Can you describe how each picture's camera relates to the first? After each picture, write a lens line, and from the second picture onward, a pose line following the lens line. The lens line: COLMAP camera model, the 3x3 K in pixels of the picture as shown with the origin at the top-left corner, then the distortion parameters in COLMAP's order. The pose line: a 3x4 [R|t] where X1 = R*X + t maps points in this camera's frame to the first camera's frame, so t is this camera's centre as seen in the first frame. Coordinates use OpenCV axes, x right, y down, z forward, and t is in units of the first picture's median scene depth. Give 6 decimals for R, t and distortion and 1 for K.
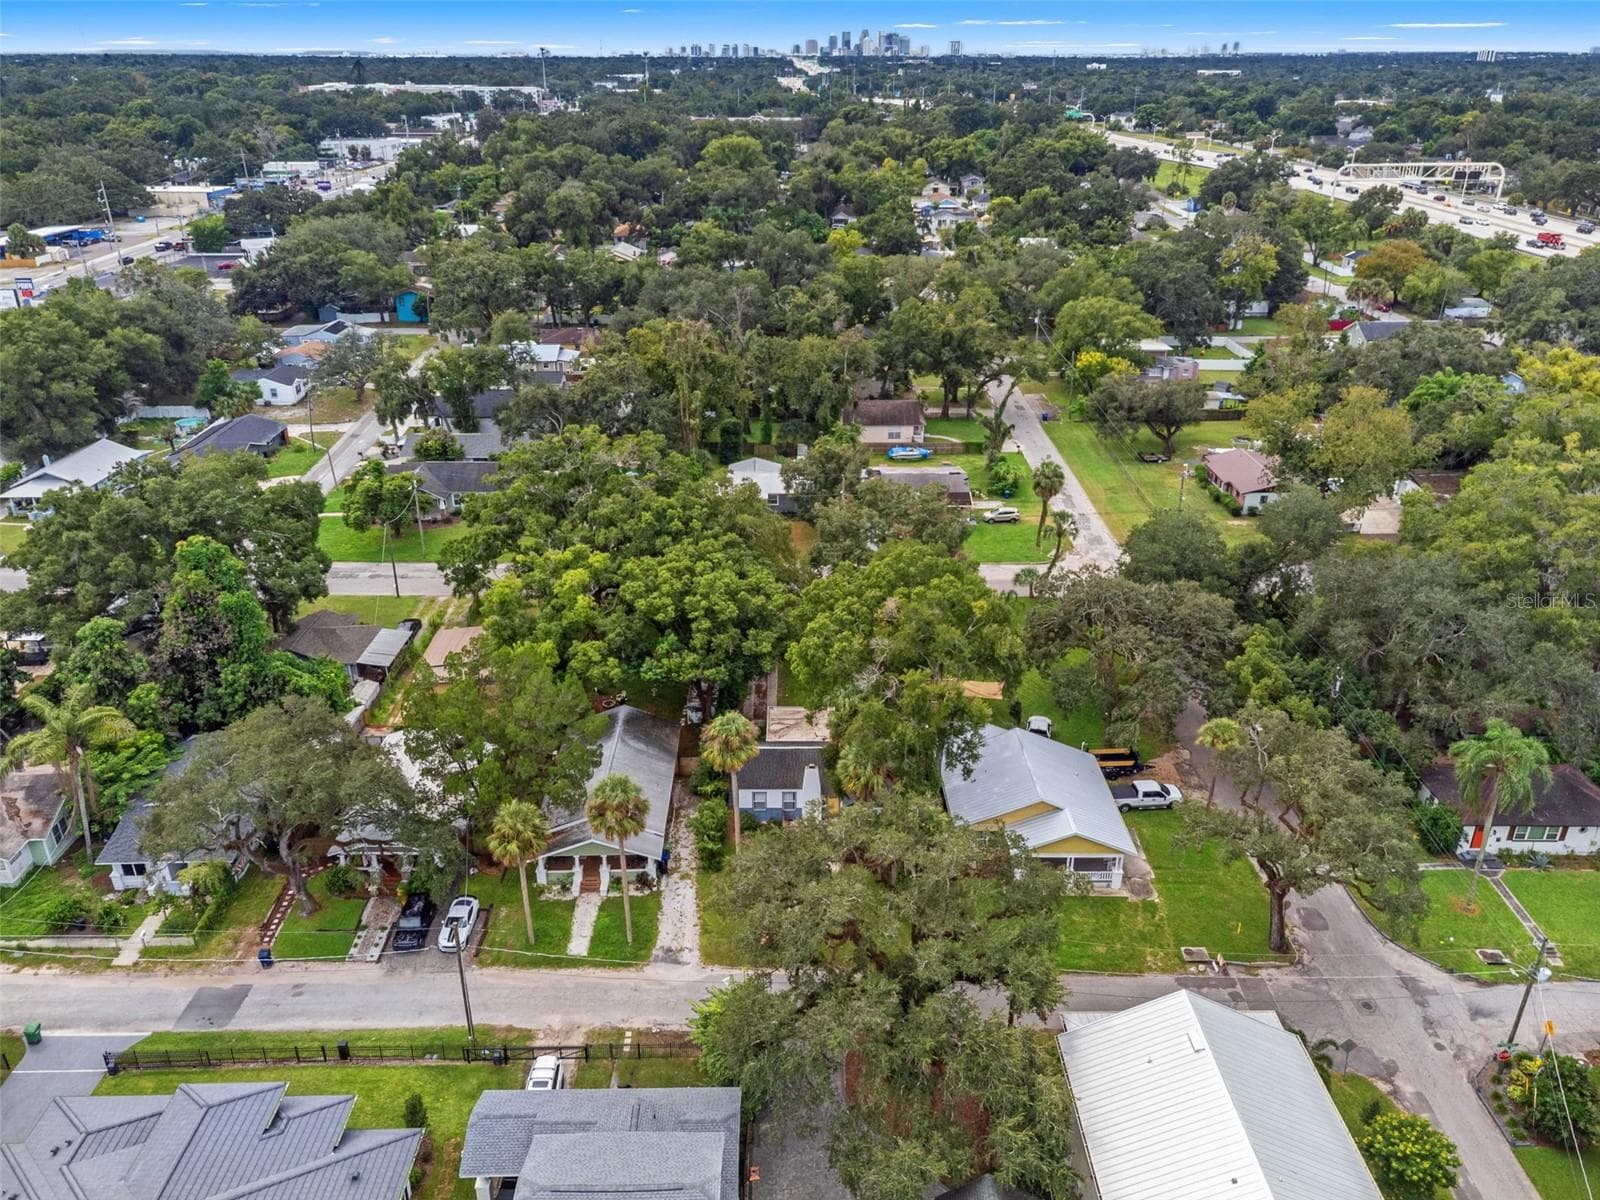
lens RADIAL K [[1170.3, 0, 796.6], [0, 1170.3, 588.5], [0, 0, 1]] dist [0.007144, 0.008908]
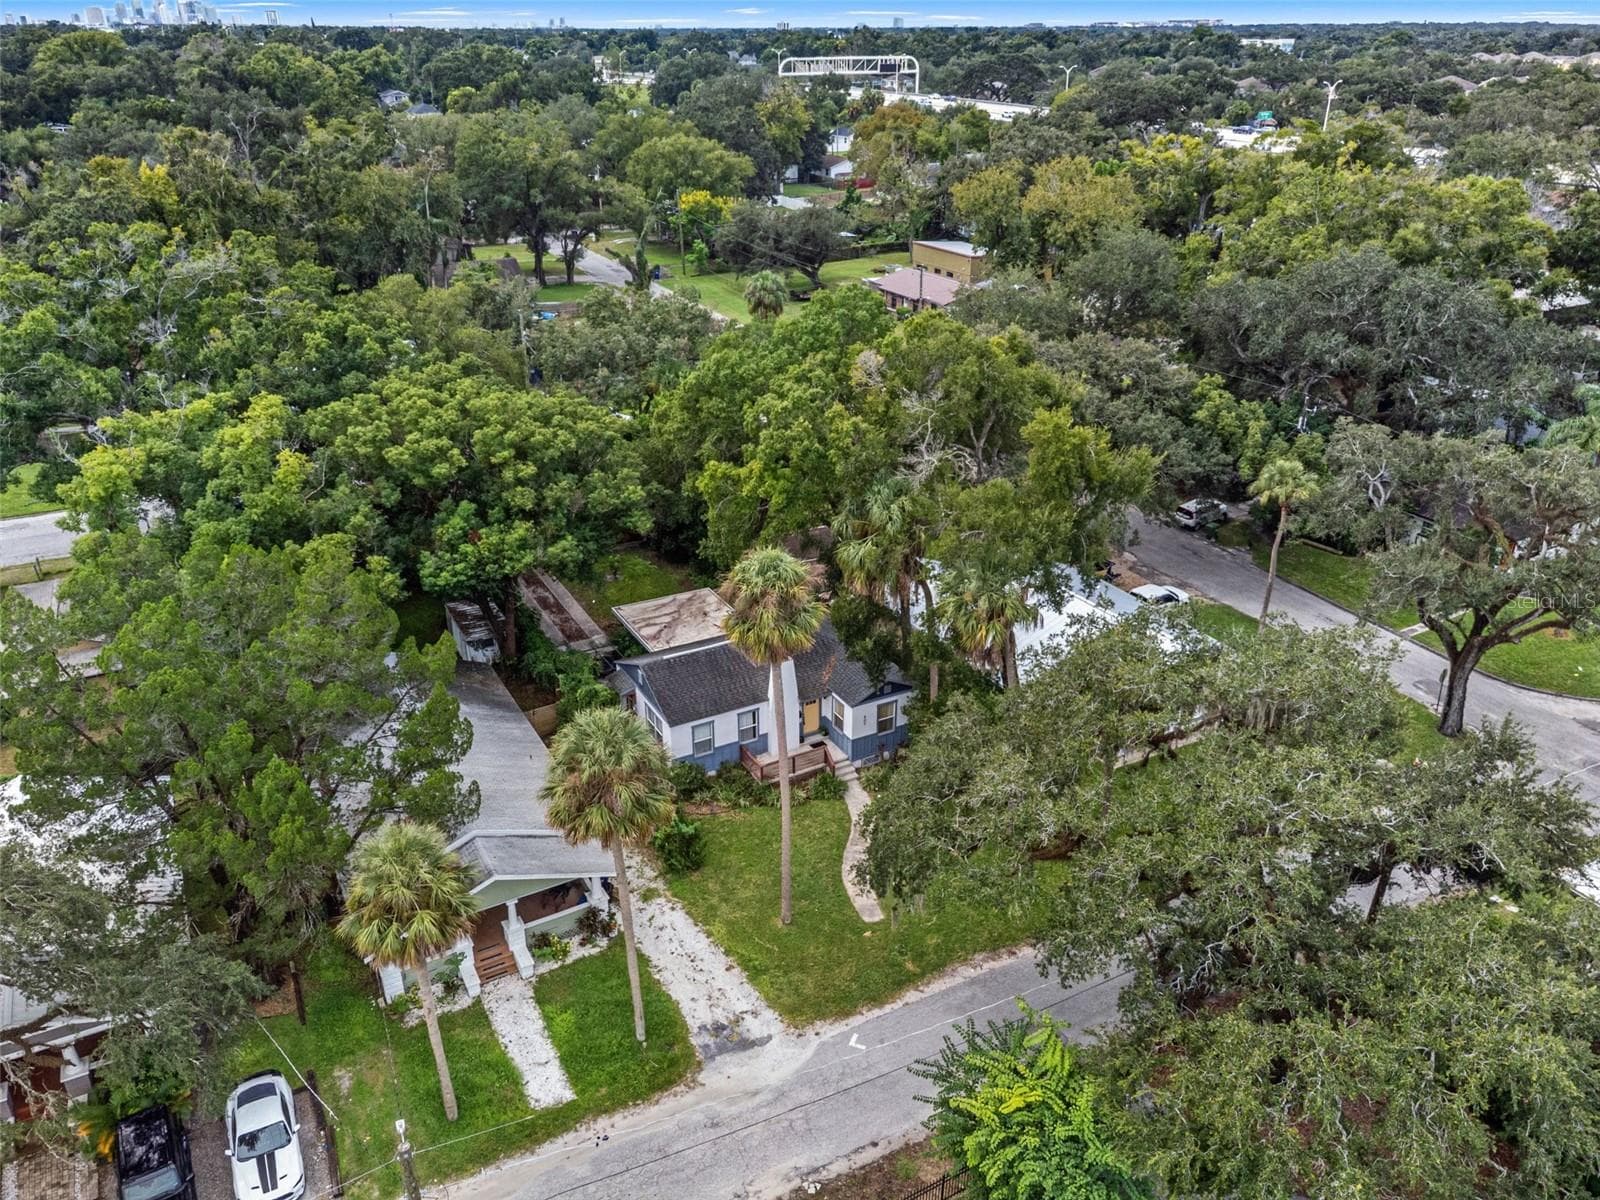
lens RADIAL K [[1170.3, 0, 788.4], [0, 1170.3, 617.7], [0, 0, 1]] dist [0.007144, 0.008908]
pose [[0.882256, -0.211815, 0.420427, -0.226728], [0.192984, 0.977302, 0.087400, 0.078001], [-0.429397, 0.004027, 0.903107, 0.443799]]
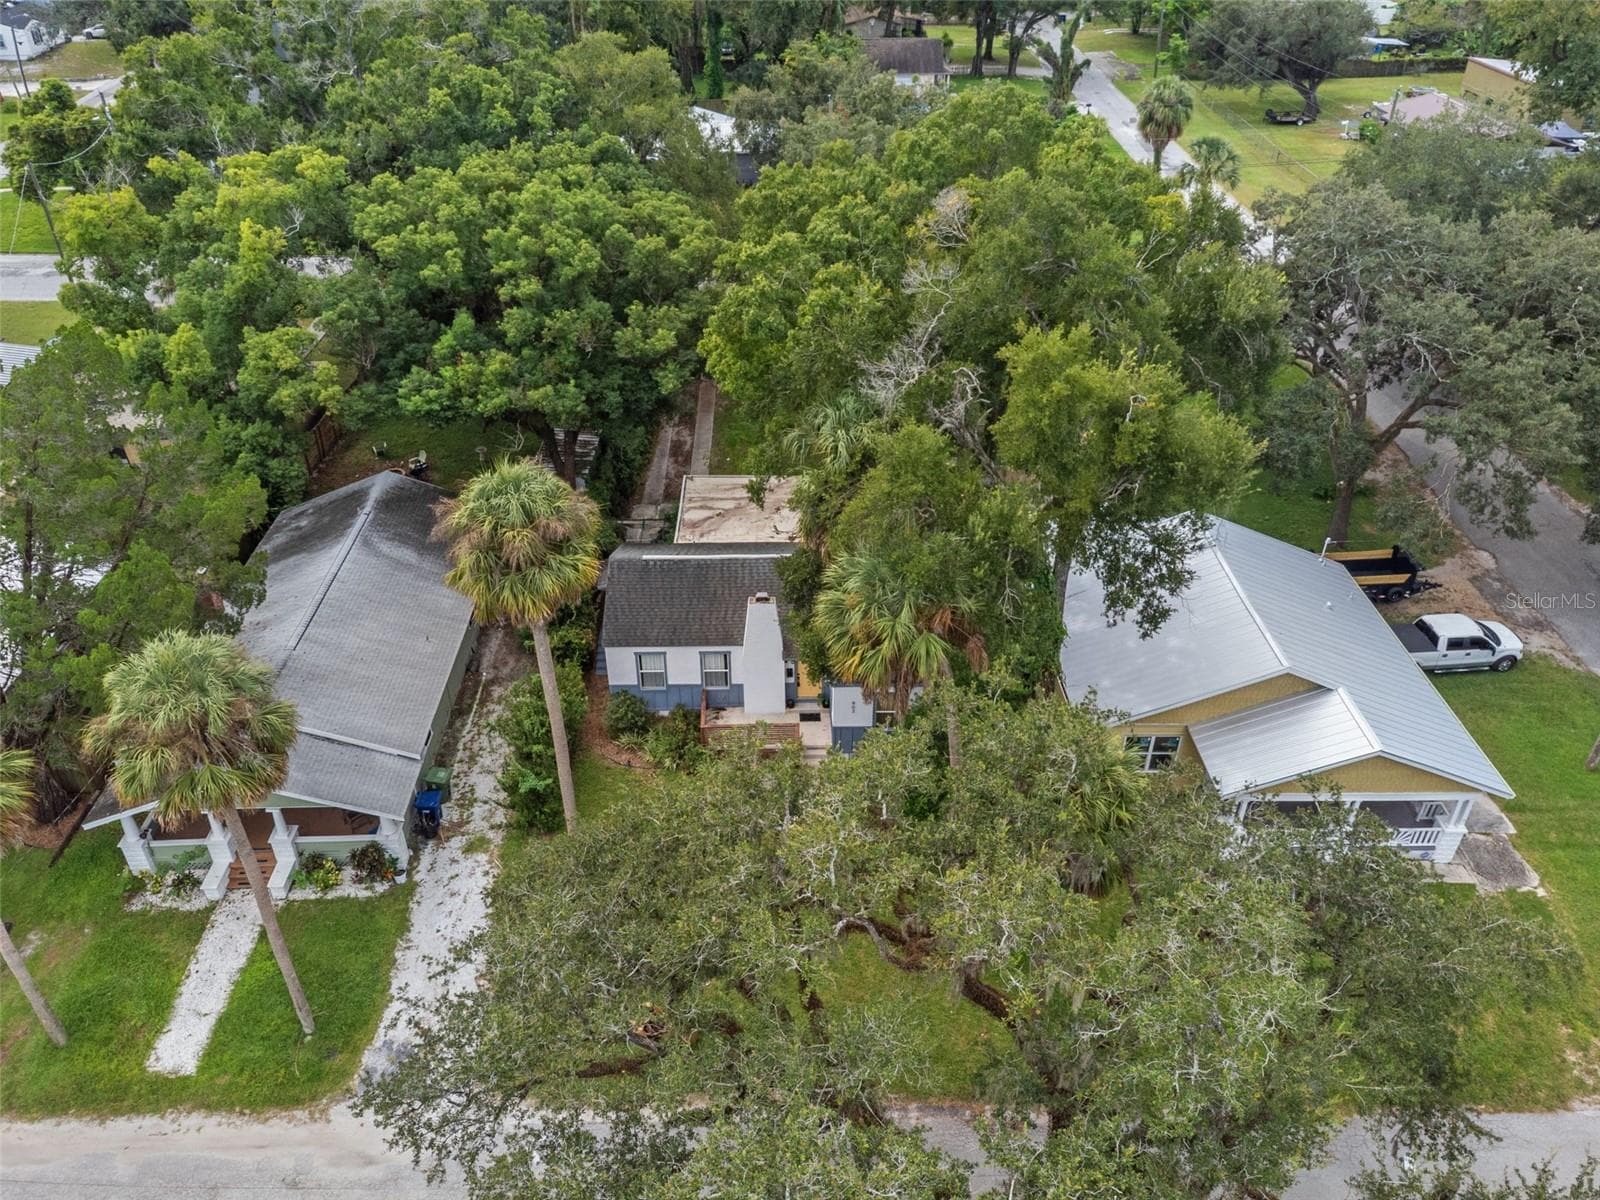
lens RADIAL K [[1170.3, 0, 792.3], [0, 1170.3, 614.0], [0, 0, 1]] dist [0.007144, 0.008908]
pose [[0.999939, -0.007924, 0.007707, 0.020699], [0.006305, 0.981542, 0.191144, 0.070722], [-0.009080, -0.191084, 0.981532, 0.542358]]
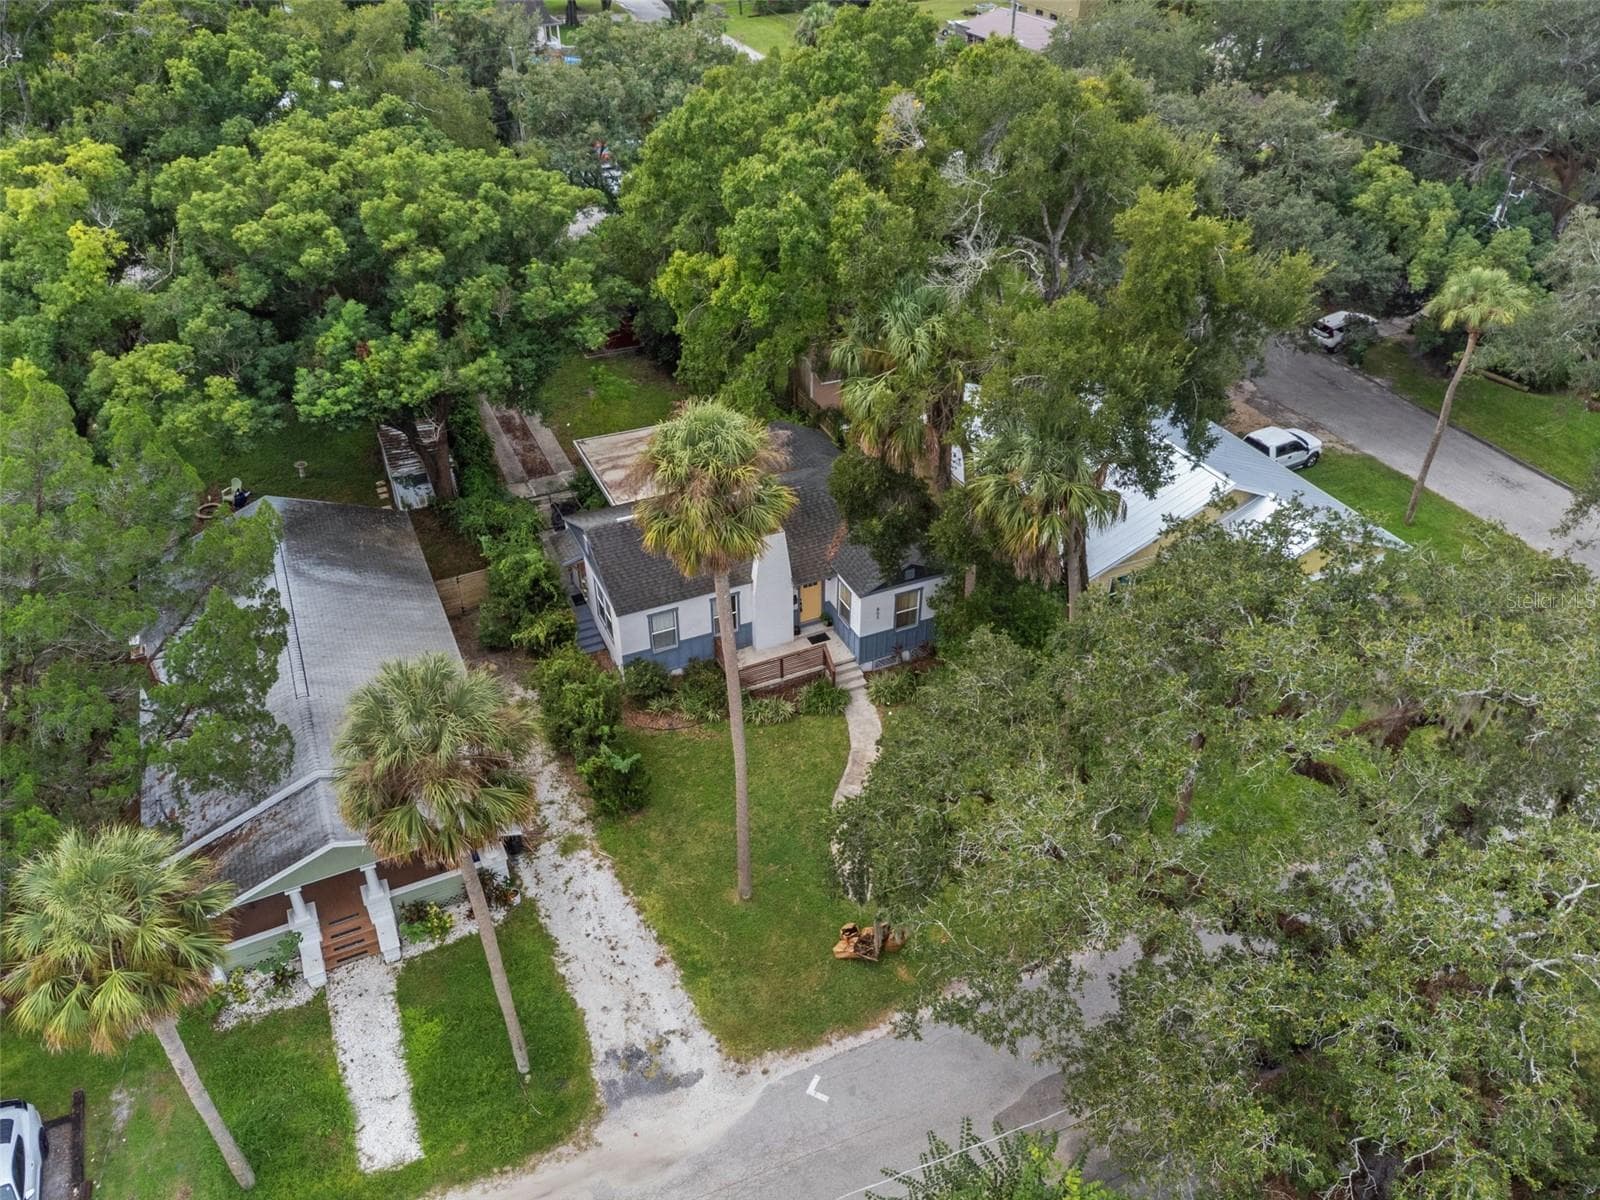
lens RADIAL K [[1170.3, 0, 788.4], [0, 1170.3, 616.9], [0, 0, 1]] dist [0.007144, 0.008908]
pose [[0.915330, -0.243448, 0.320788, -0.130189], [0.166886, 0.954274, 0.248014, 0.072230], [-0.366498, -0.173479, 0.914103, 0.564218]]
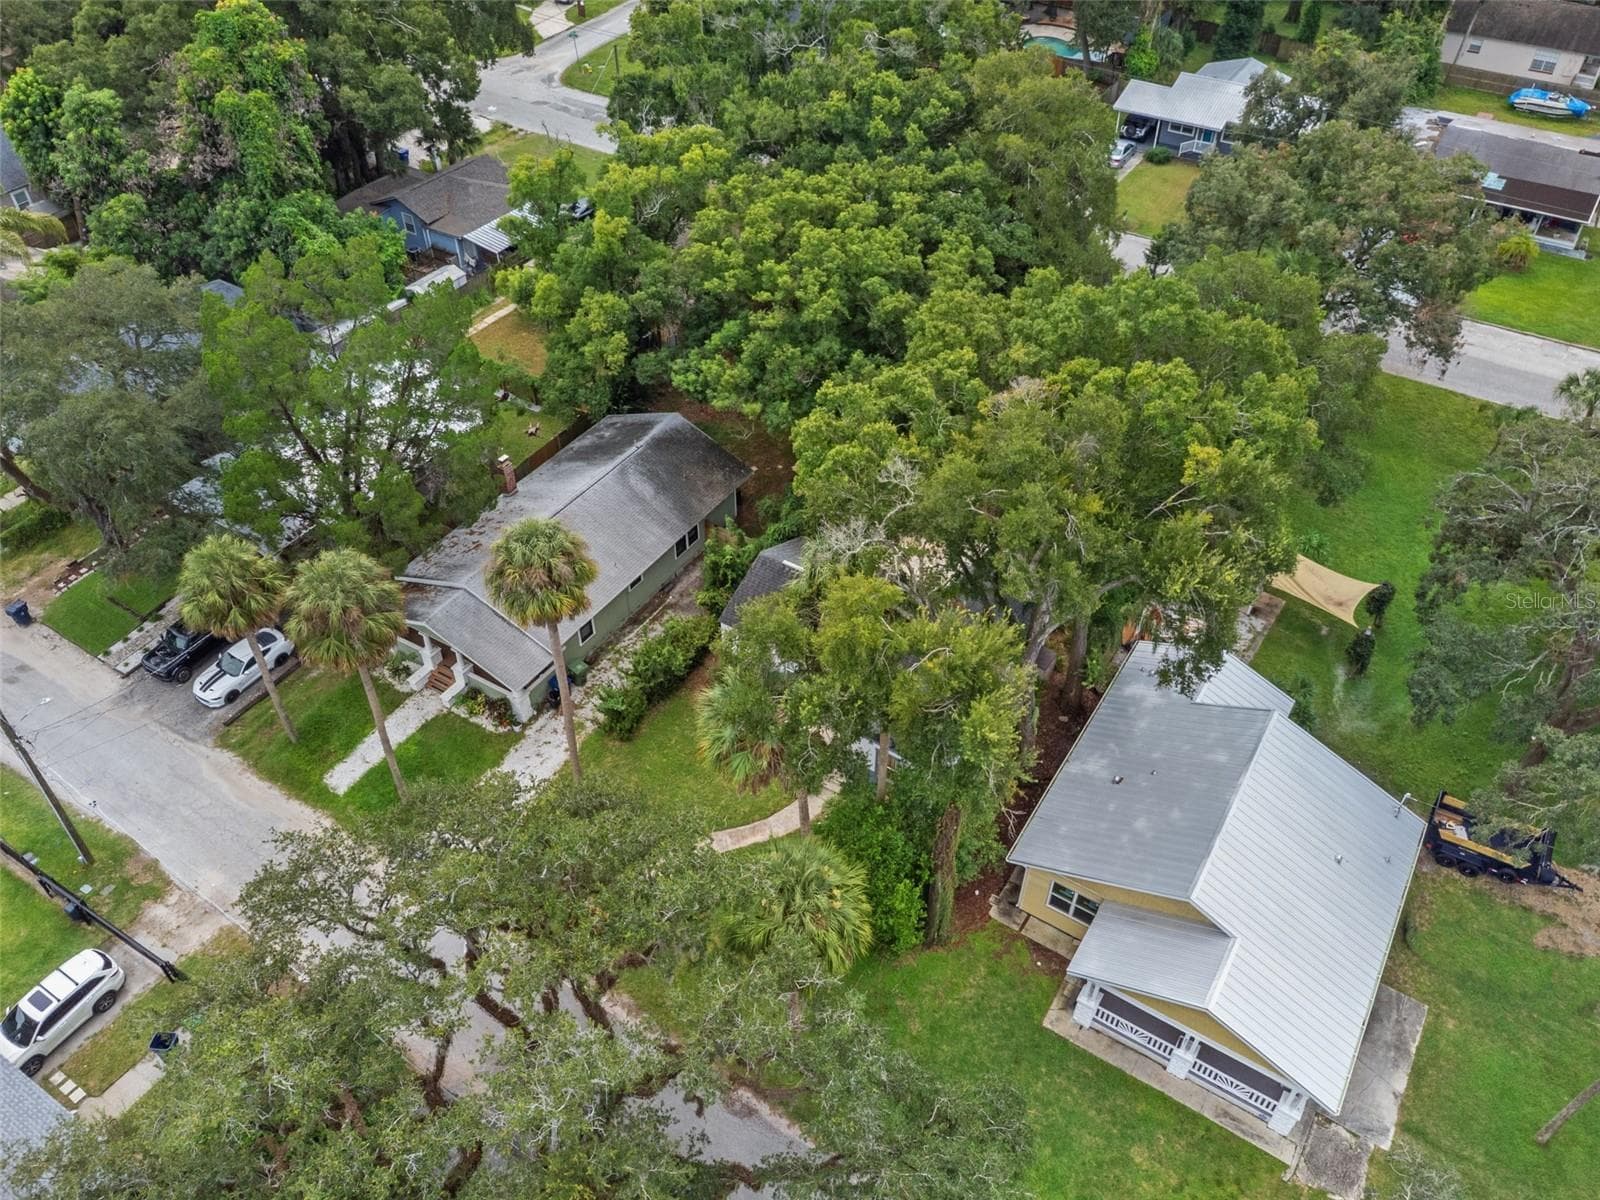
lens RADIAL K [[1170.3, 0, 801.3], [0, 1170.3, 615.7], [0, 0, 1]] dist [0.007144, 0.008908]
pose [[0.841146, 0.371647, -0.392877, 0.206507], [-0.218385, 0.898018, 0.381931, -0.059103], [0.494754, -0.235461, 0.836526, 0.529637]]
